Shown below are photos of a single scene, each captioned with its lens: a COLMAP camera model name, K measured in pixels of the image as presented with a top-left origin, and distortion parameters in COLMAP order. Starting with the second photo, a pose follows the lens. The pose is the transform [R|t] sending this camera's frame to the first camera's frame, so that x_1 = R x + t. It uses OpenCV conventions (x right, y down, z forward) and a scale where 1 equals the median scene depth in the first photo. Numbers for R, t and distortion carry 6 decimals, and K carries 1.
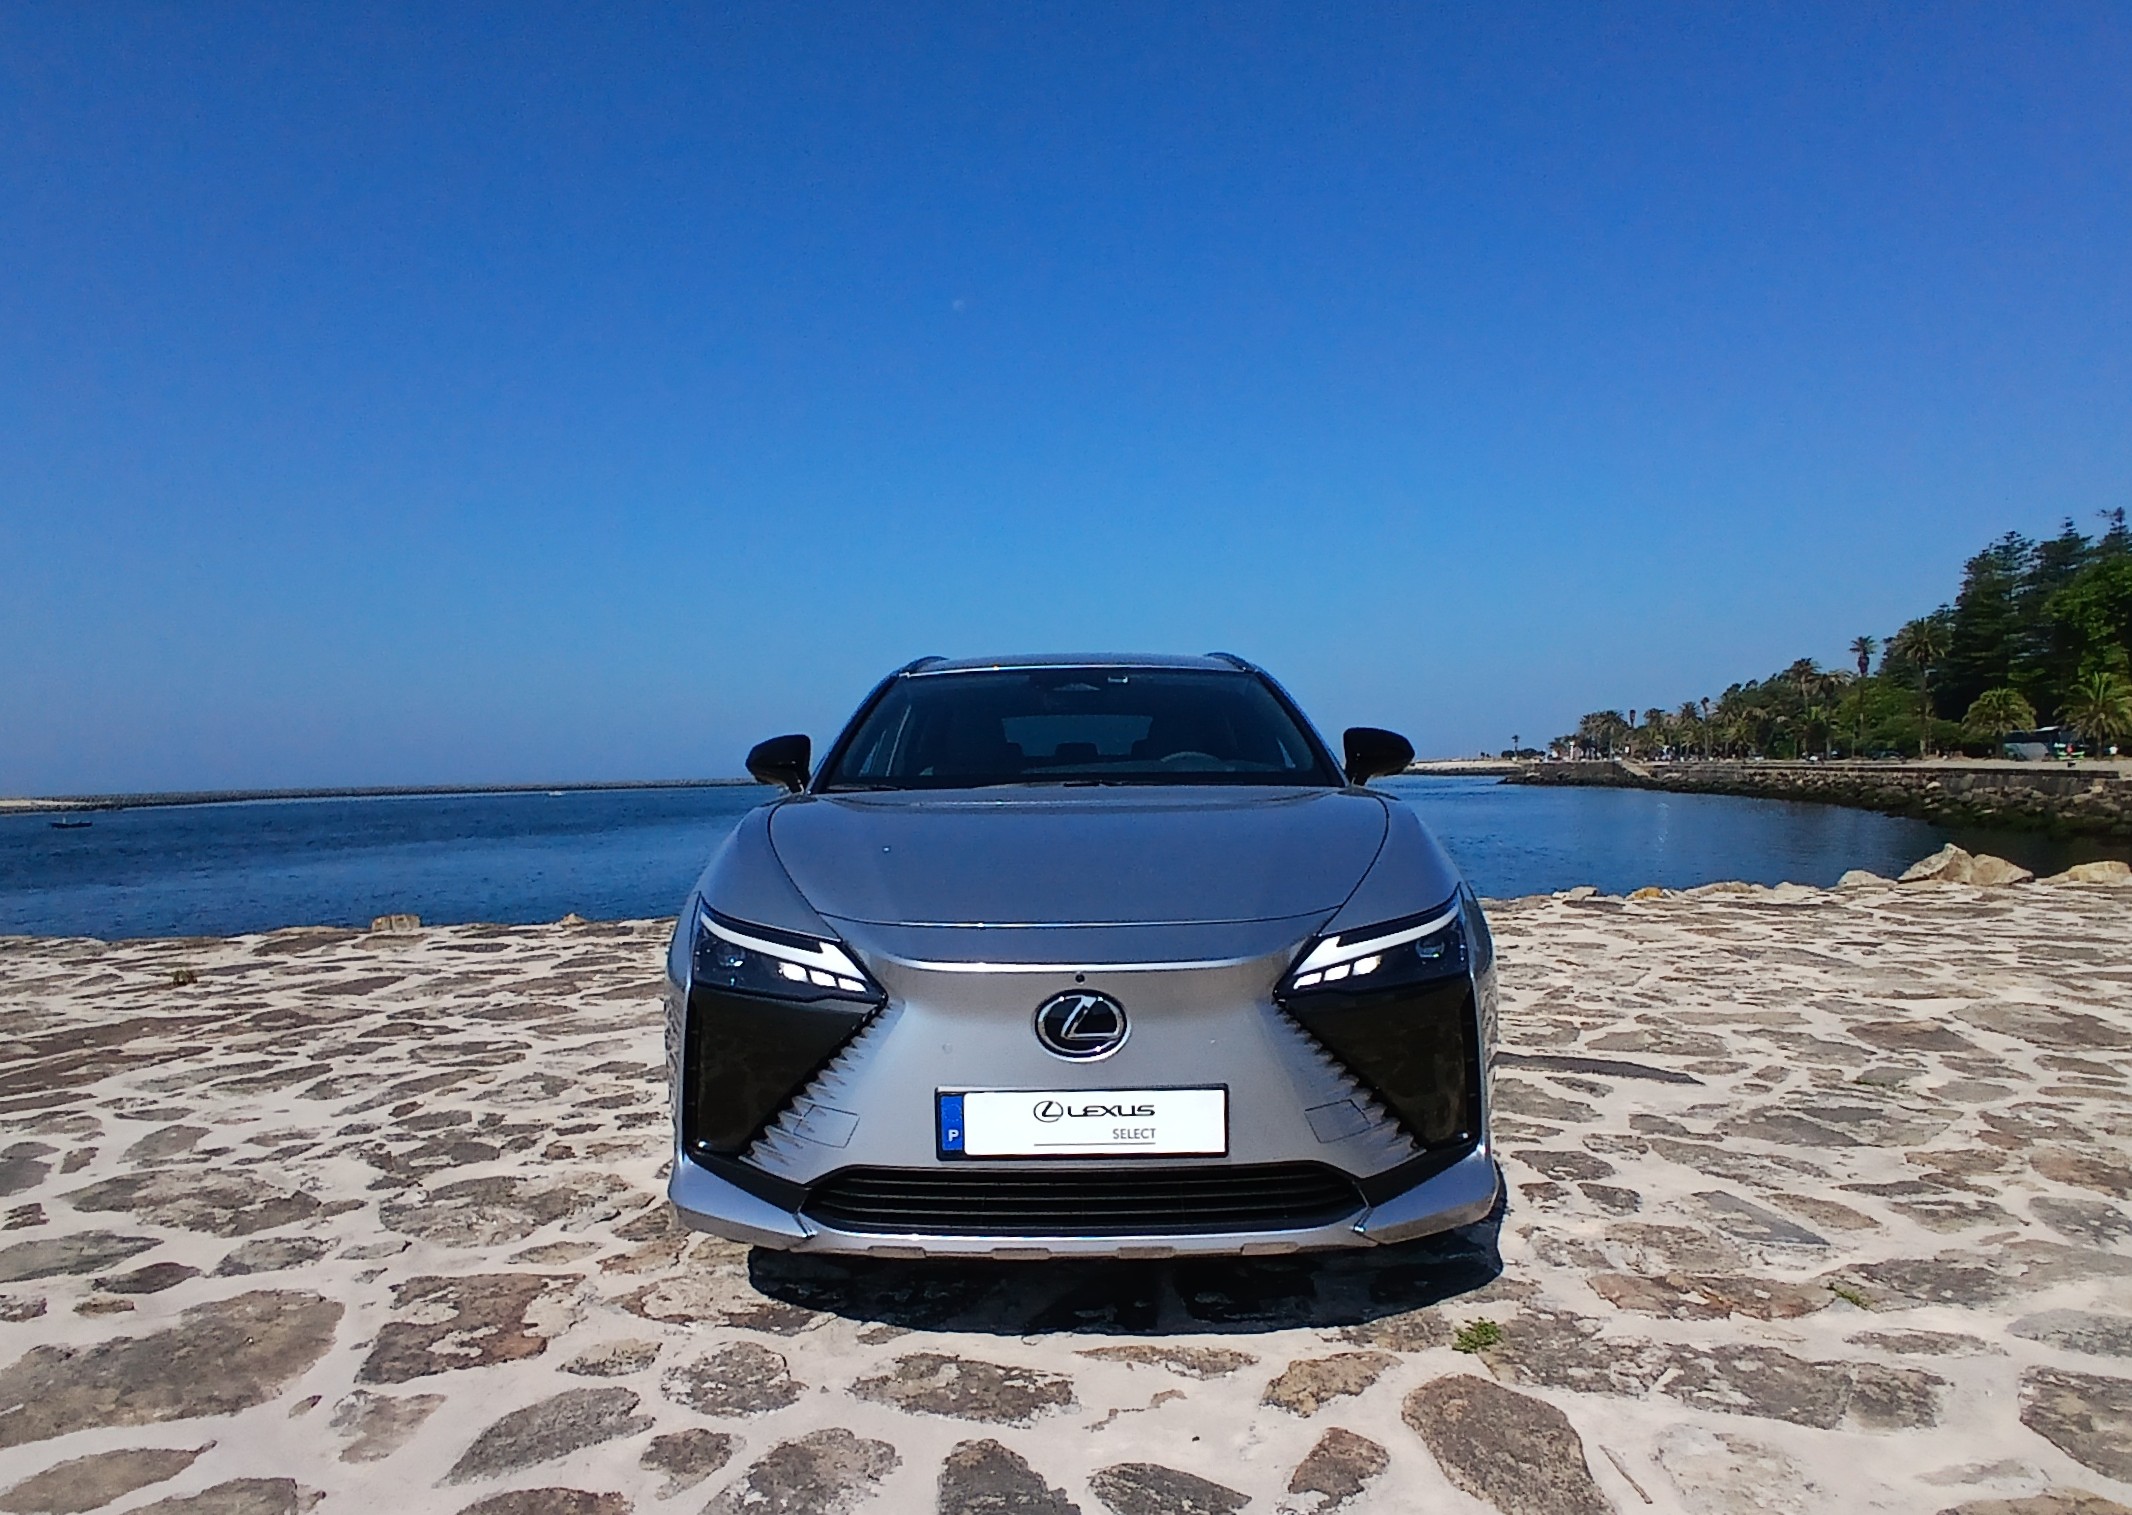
lens RADIAL K [[1297.1, 0, 1059.8], [0, 1297.1, 933.1], [0, 0, 1]] dist [0.012309, -0.058961]
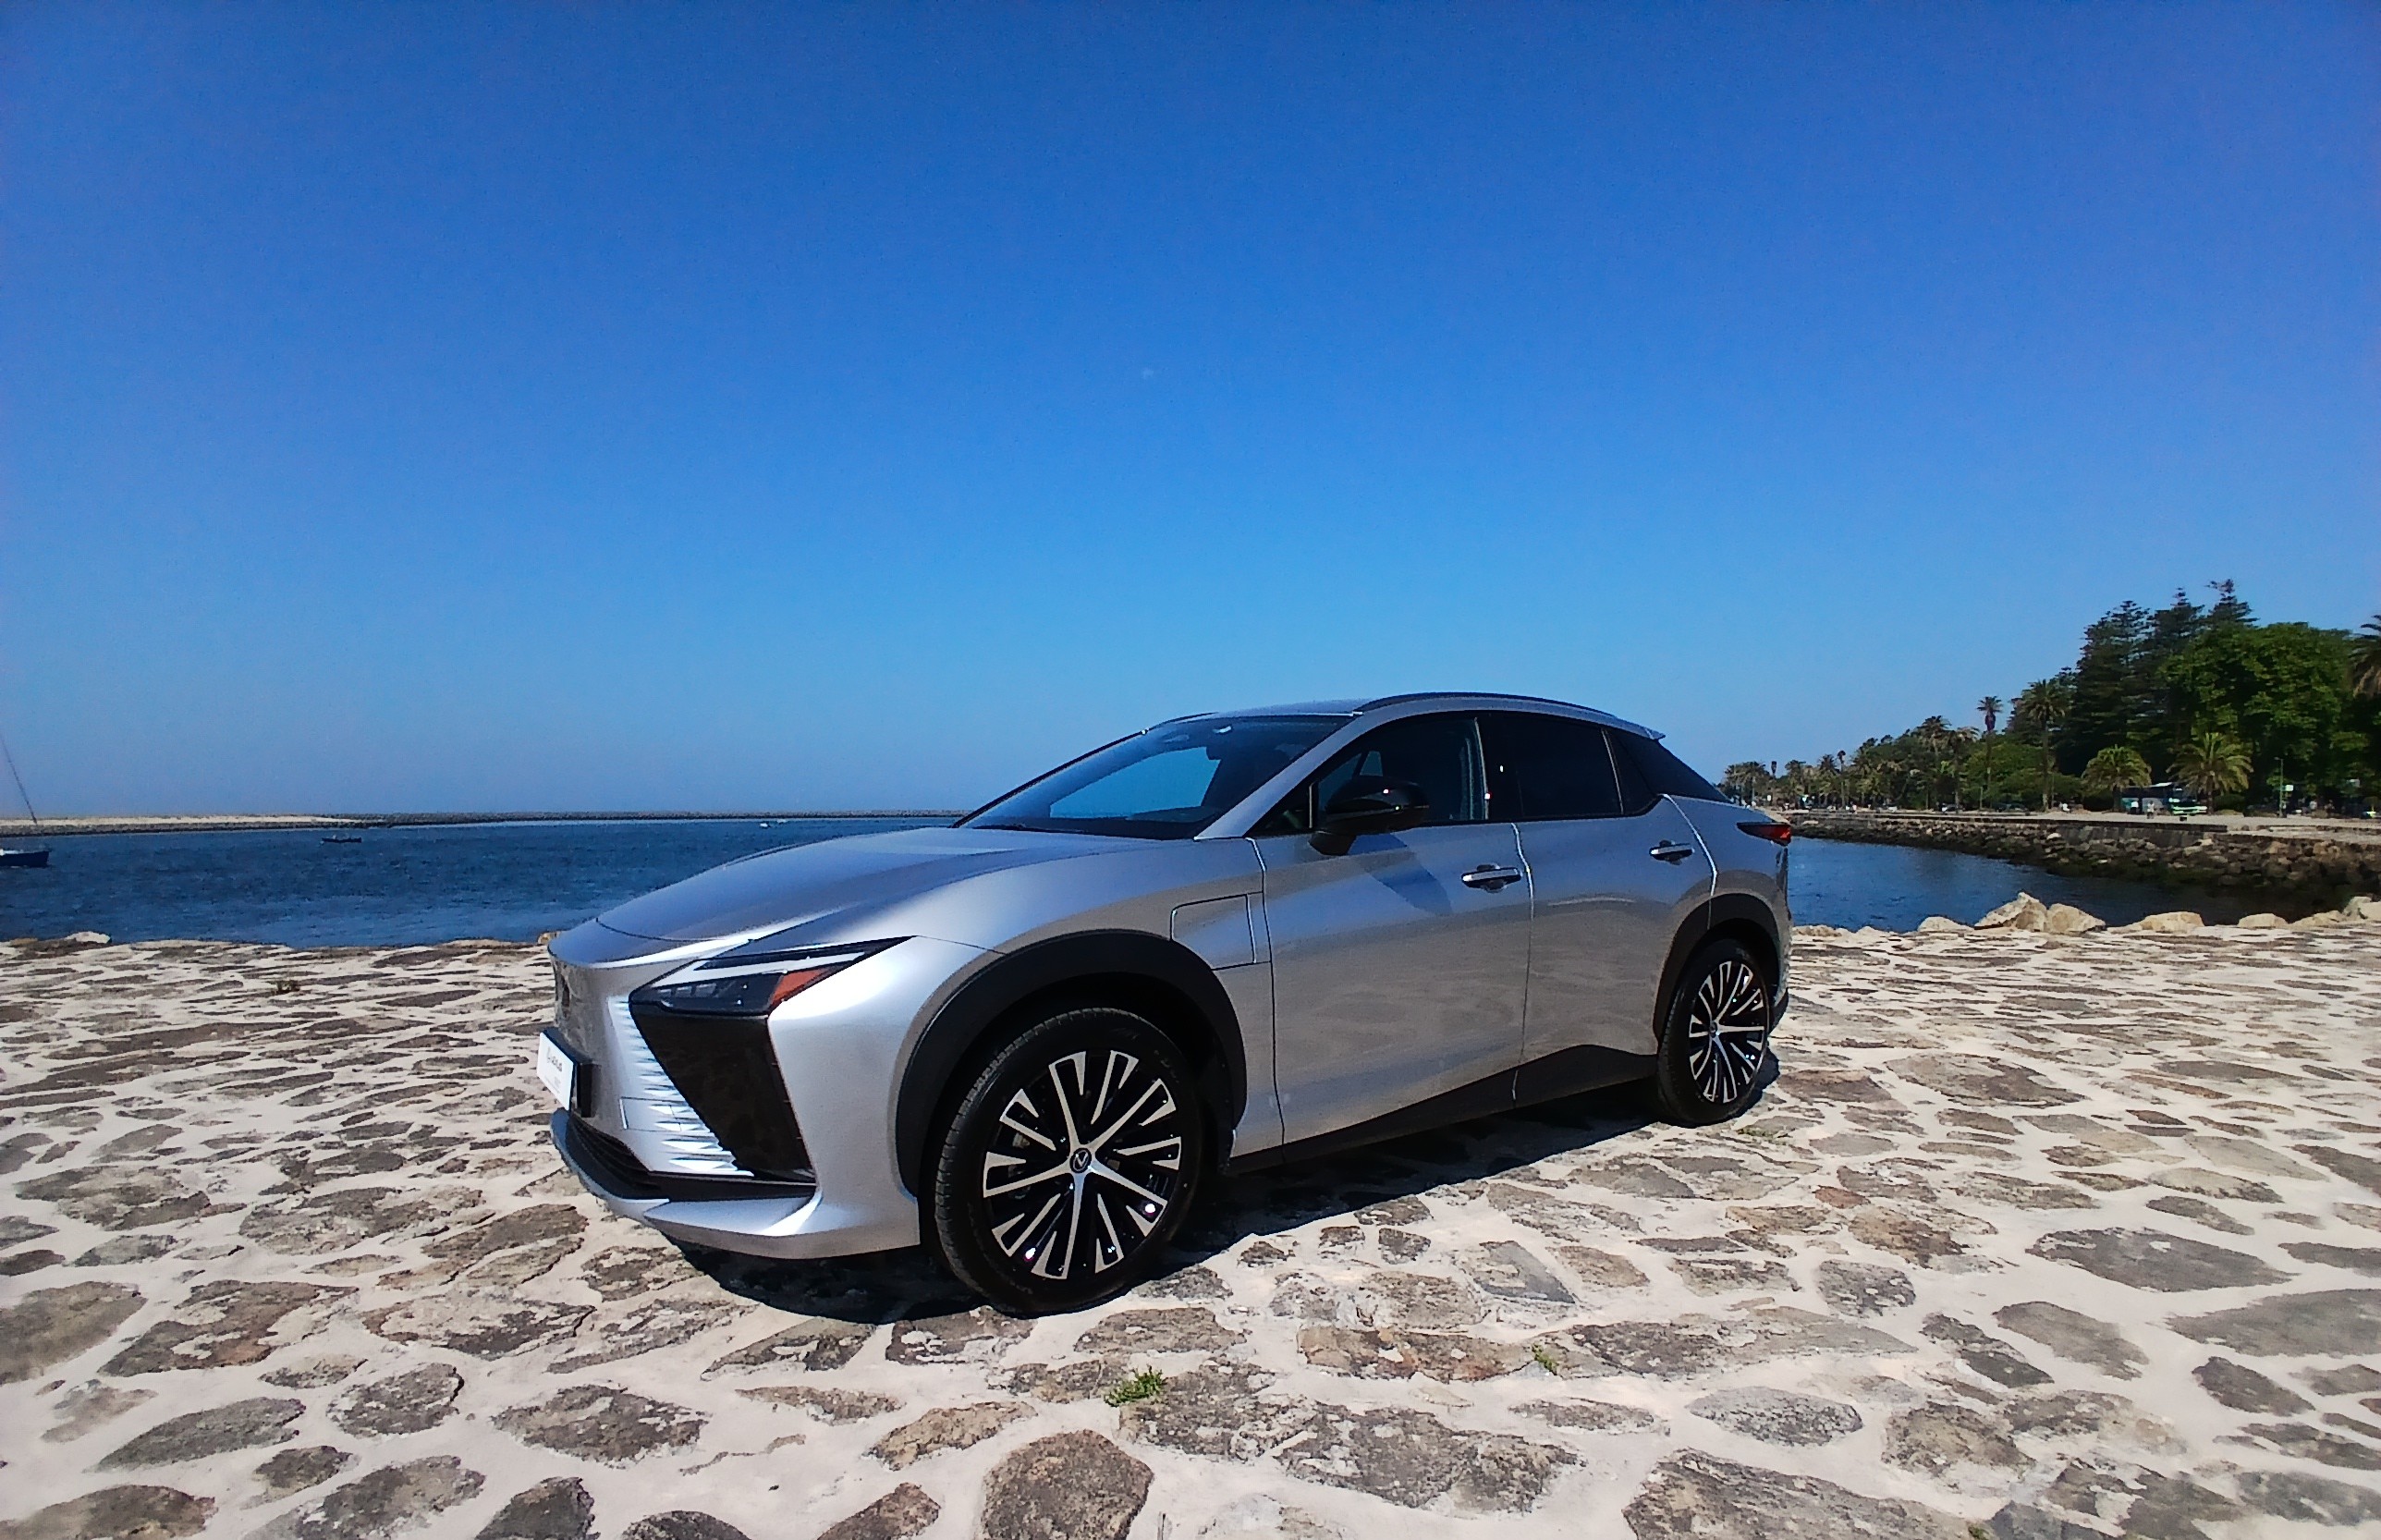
lens RADIAL K [[1198.7, 0, 1202.1], [0, 1198.7, 894.4], [0, 0, 1]] dist [0.005273, -0.051875]
pose [[0.999240, 0.019764, -0.033587, 0.169330], [-0.021492, 0.998421, -0.051891, -0.010533], [0.032509, 0.052574, 0.998088, 0.023746]]
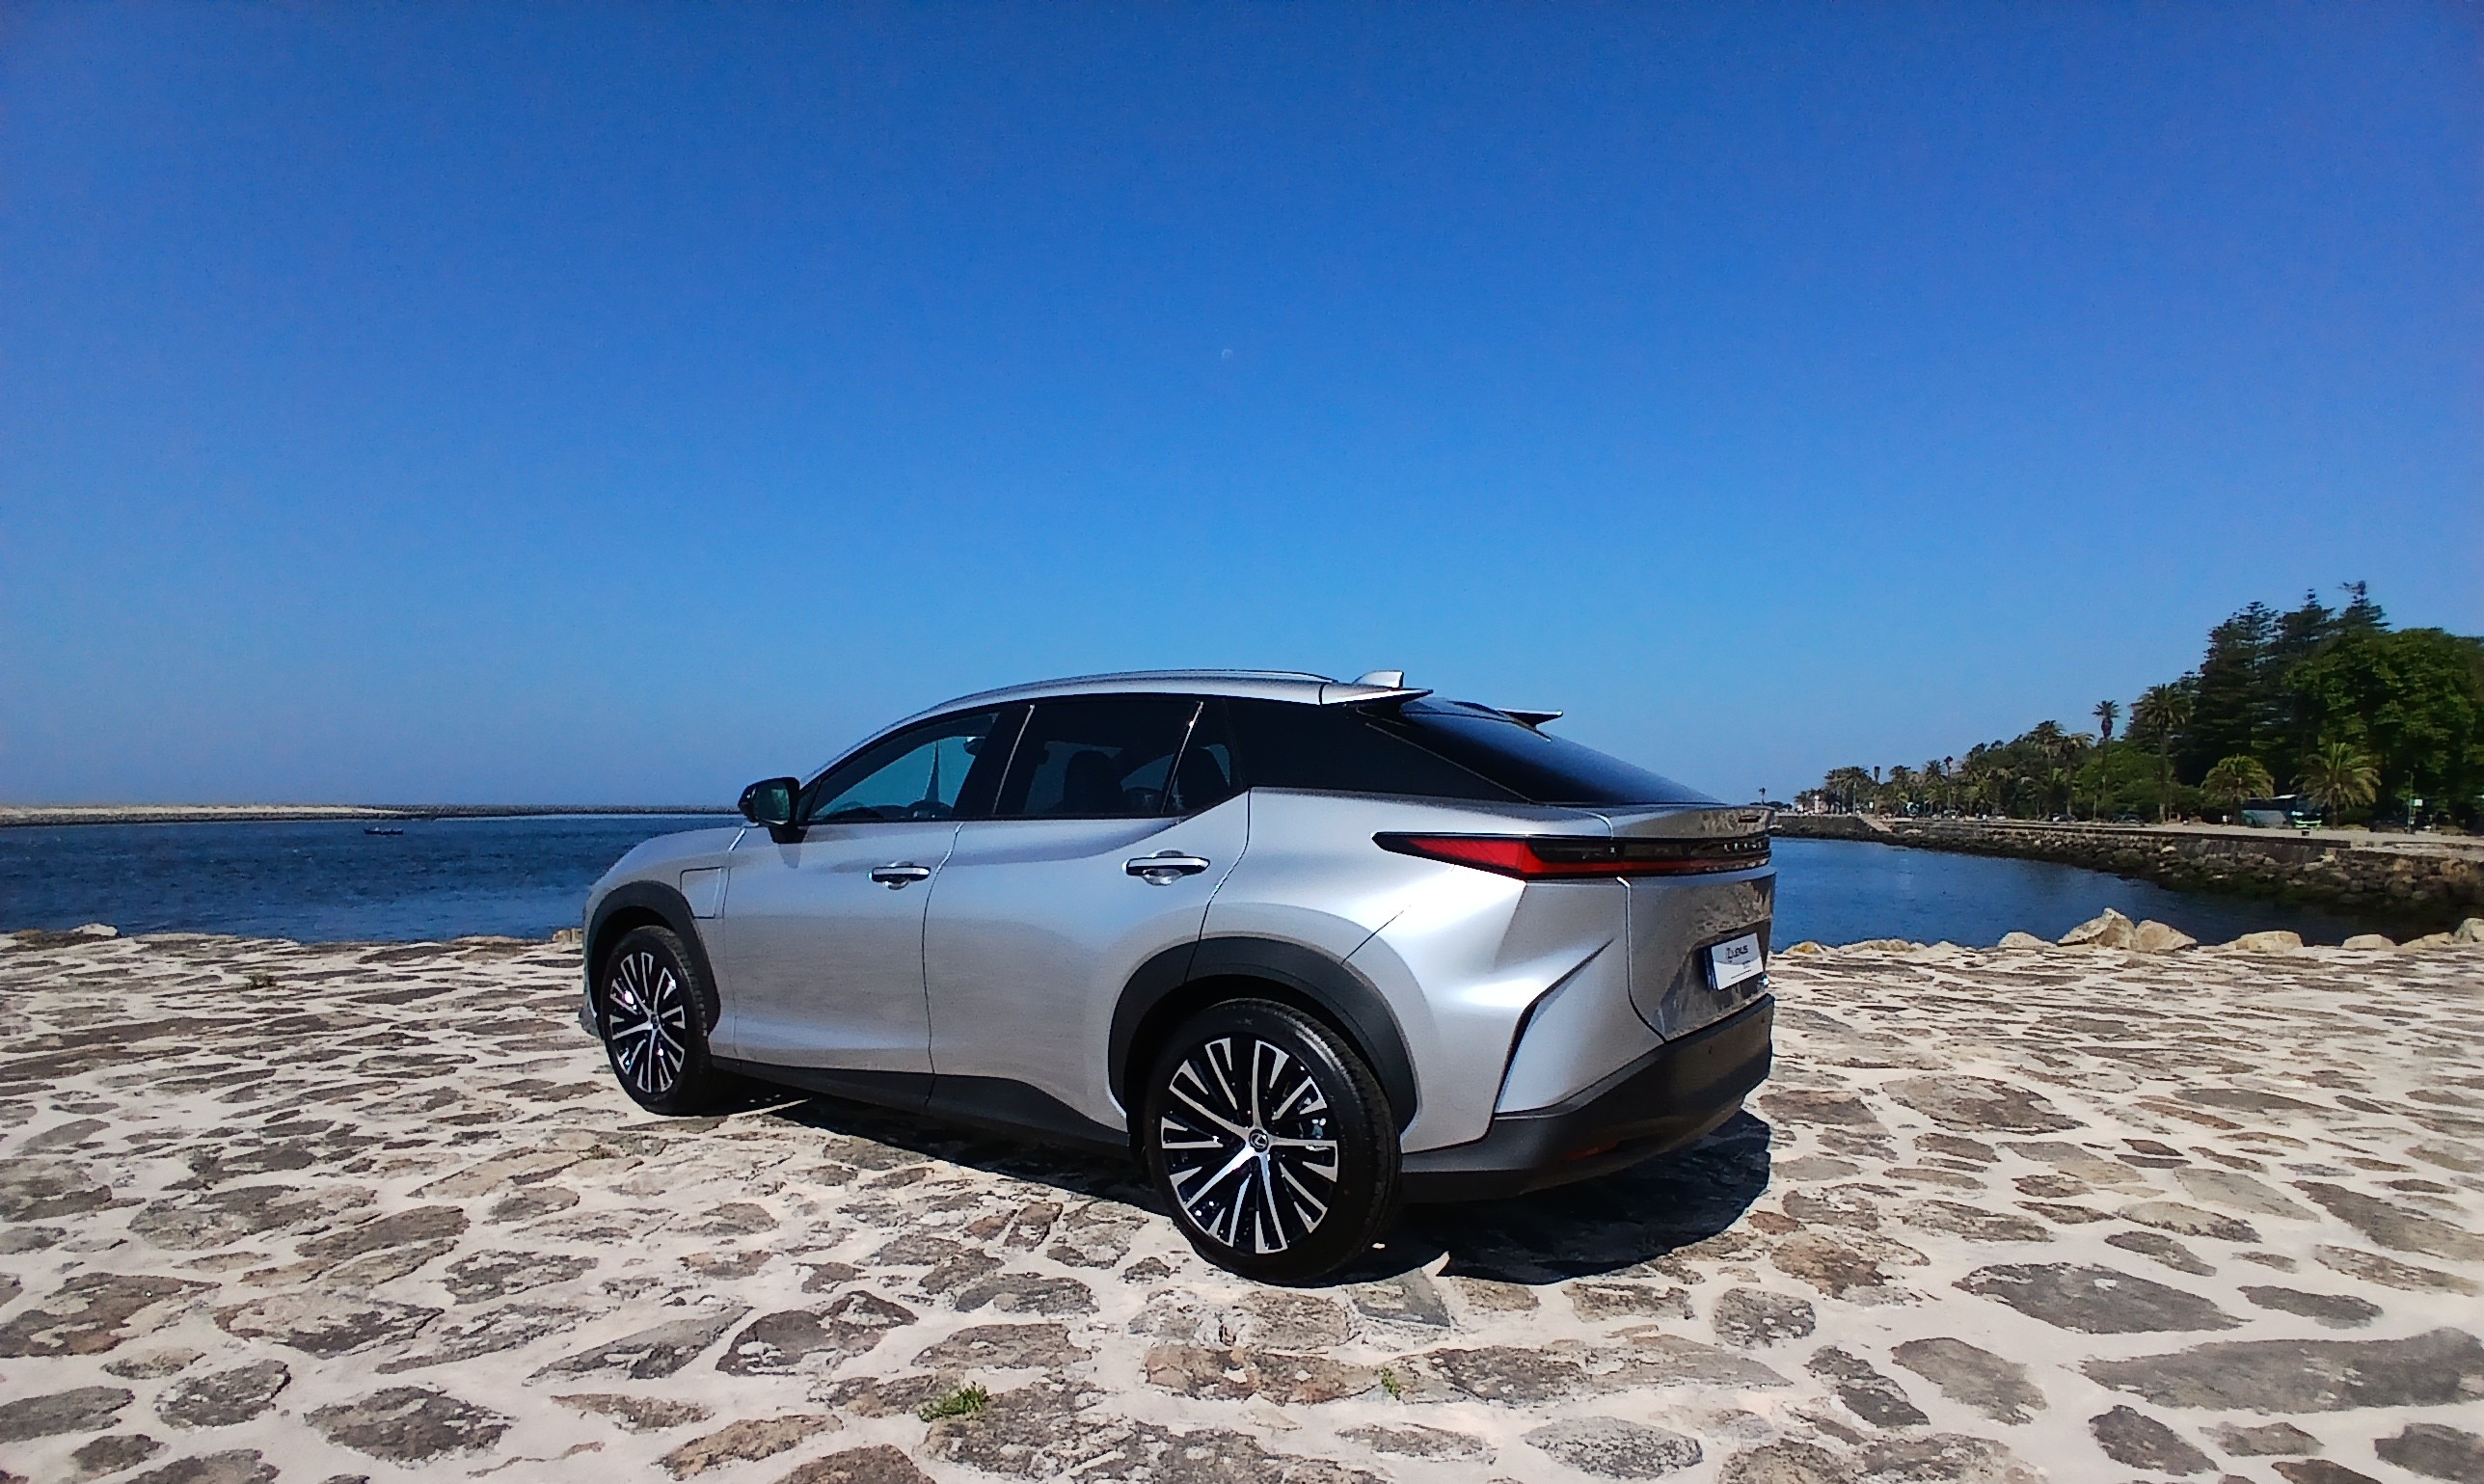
lens RADIAL K [[1250.9, 0, 1255.0], [0, 1250.9, 931.7], [0, 0, 1]] dist [0.003187, -0.049952]
pose [[0.998252, 0.033657, -0.048577, 0.247953], [-0.034921, 0.999067, -0.025405, -0.012427], [0.047677, 0.027057, 0.998496, 0.026469]]
